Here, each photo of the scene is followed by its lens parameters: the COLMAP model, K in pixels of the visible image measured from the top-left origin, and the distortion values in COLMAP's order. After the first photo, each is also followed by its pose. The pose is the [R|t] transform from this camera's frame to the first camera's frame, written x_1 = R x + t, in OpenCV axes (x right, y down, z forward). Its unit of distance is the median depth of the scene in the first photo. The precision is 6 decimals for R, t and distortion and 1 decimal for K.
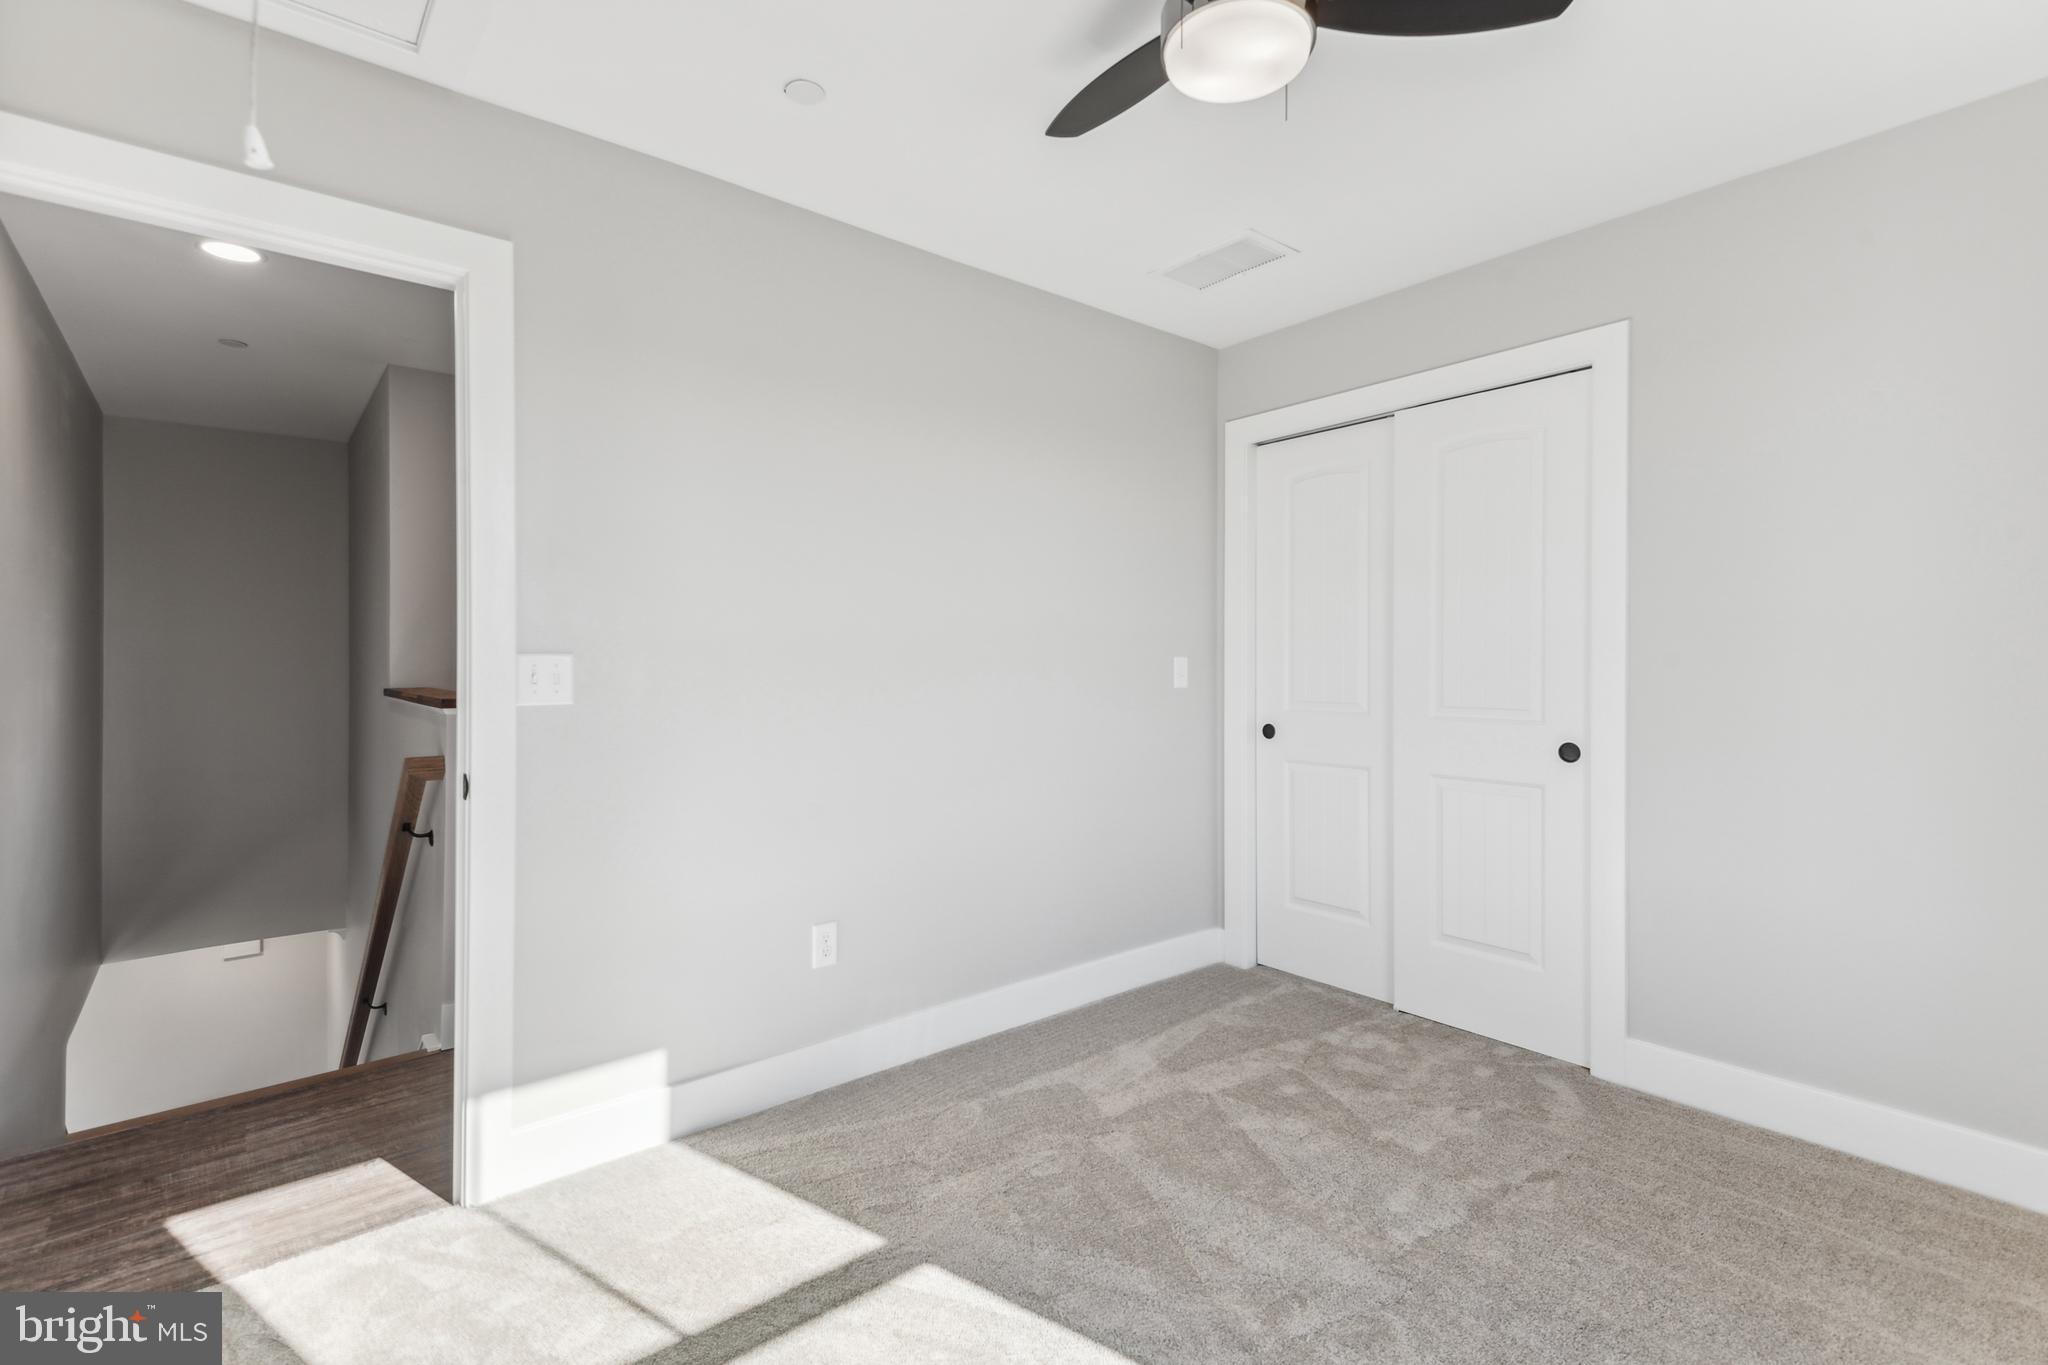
lens RADIAL K [[939.7, 0, 1024.9], [0, 939.7, 664.5], [0, 0, 1]] dist [0.028735, -0.010376]
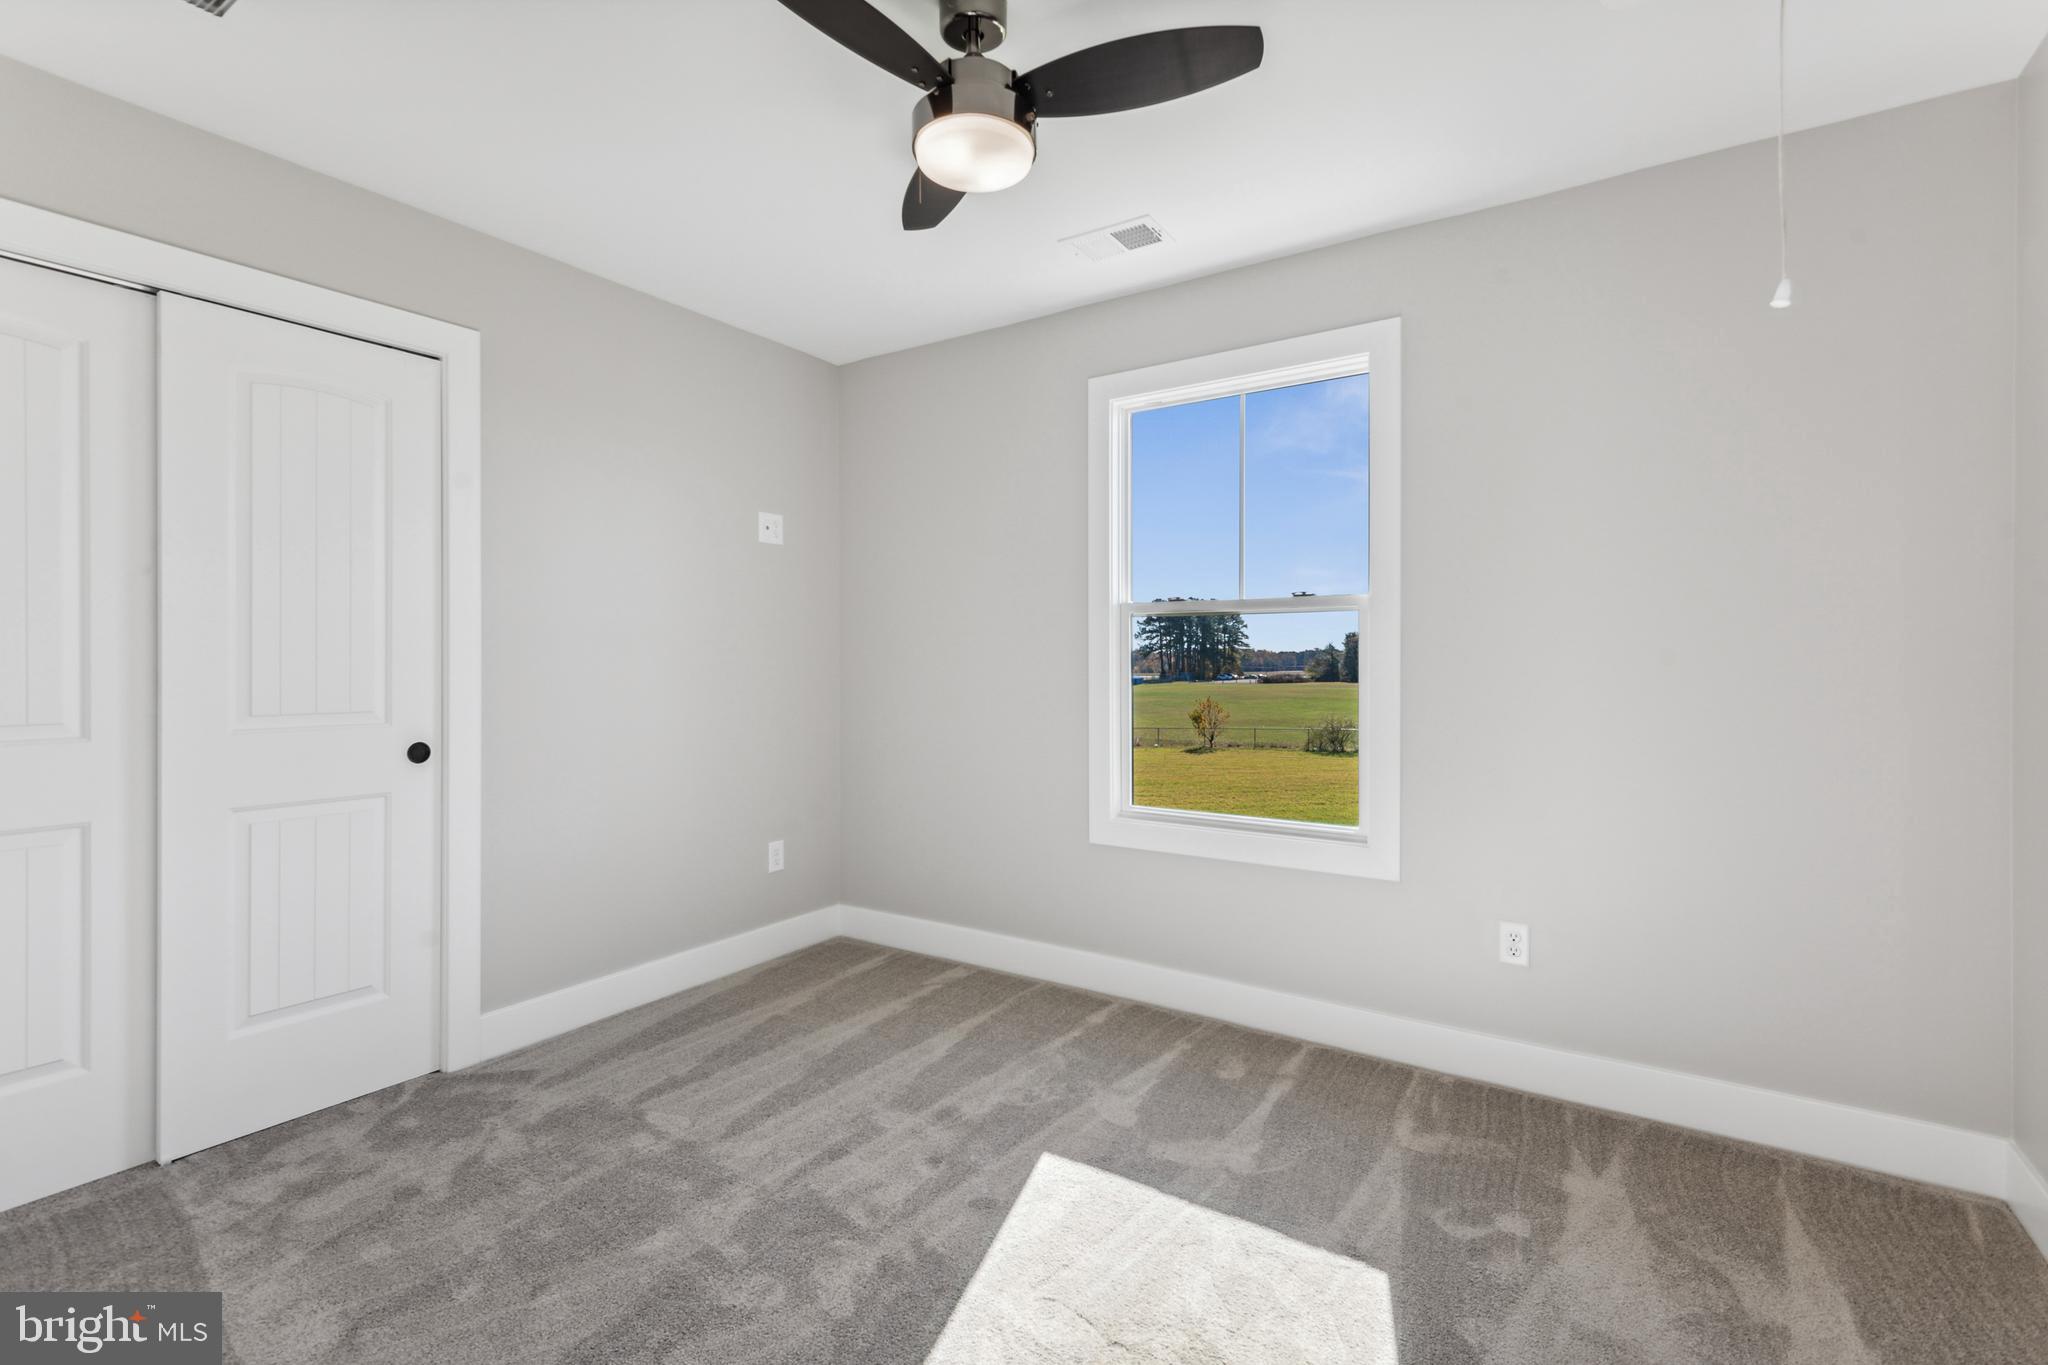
lens RADIAL K [[939.7, 0, 1024.9], [0, 939.7, 664.5], [0, 0, 1]] dist [0.028735, -0.010376]
pose [[-0.278249, -0.004587, 0.960498, -0.506510], [0.005413, 0.999965, 0.006343, 0.001461], [-0.960494, 0.006964, -0.278214, 0.669713]]
